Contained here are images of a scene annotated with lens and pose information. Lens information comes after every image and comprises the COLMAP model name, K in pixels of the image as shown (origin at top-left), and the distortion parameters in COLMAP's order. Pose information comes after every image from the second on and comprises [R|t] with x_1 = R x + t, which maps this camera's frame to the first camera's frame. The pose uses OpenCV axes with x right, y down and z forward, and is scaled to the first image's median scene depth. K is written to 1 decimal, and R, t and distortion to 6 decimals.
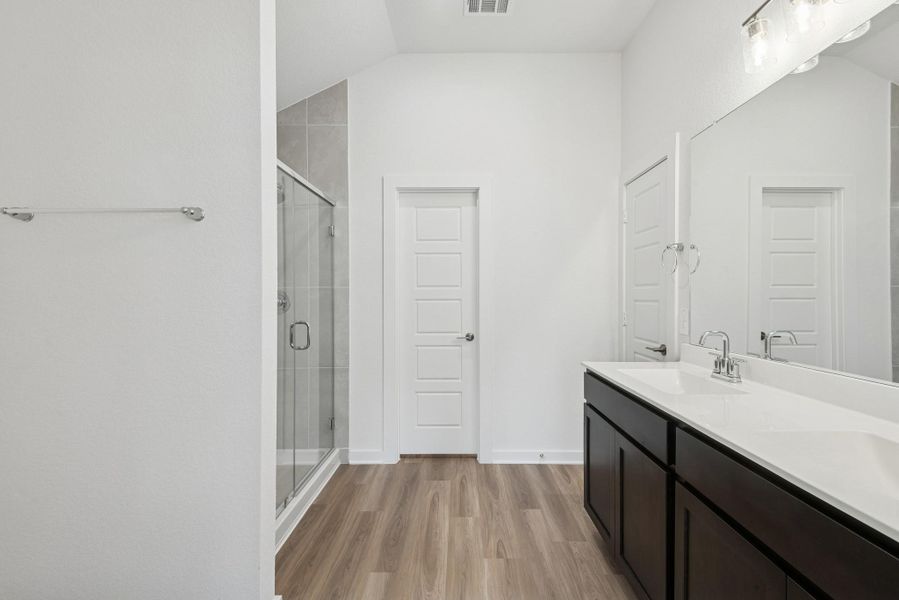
lens RADIAL K [[451.9, 0, 449.5], [0, 451.9, 300.0], [0, 0, 1]] dist [-0.000448, -0.000114]
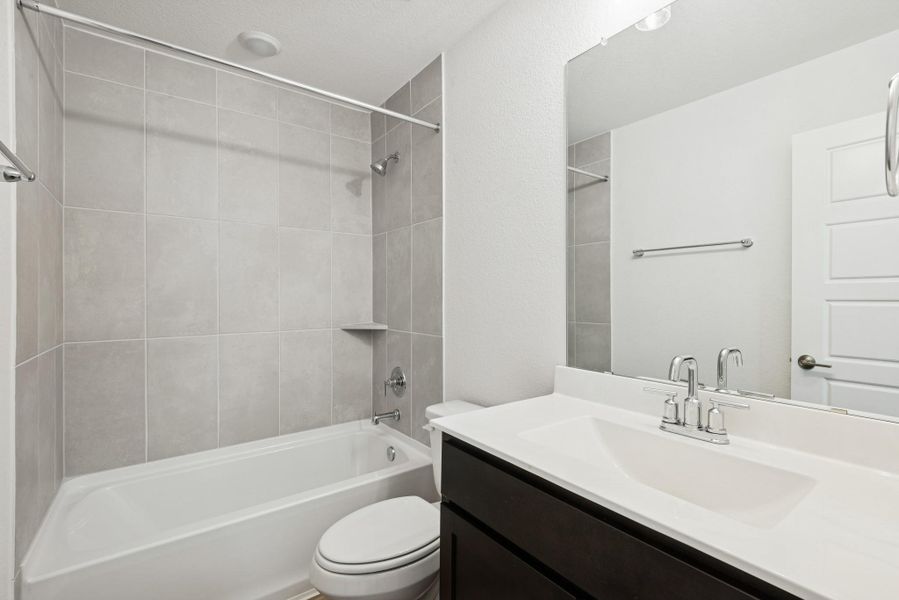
lens RADIAL K [[441.2, 0, 448.0], [0, 441.2, 284.9], [0, 0, 1]] dist [0.002031, 0.000165]
pose [[0.811411, 0.014500, 0.584297, 0.009754], [0.000529, 0.999674, -0.025542, -0.004071], [-0.584476, 0.021034, 0.811138, 0.533374]]
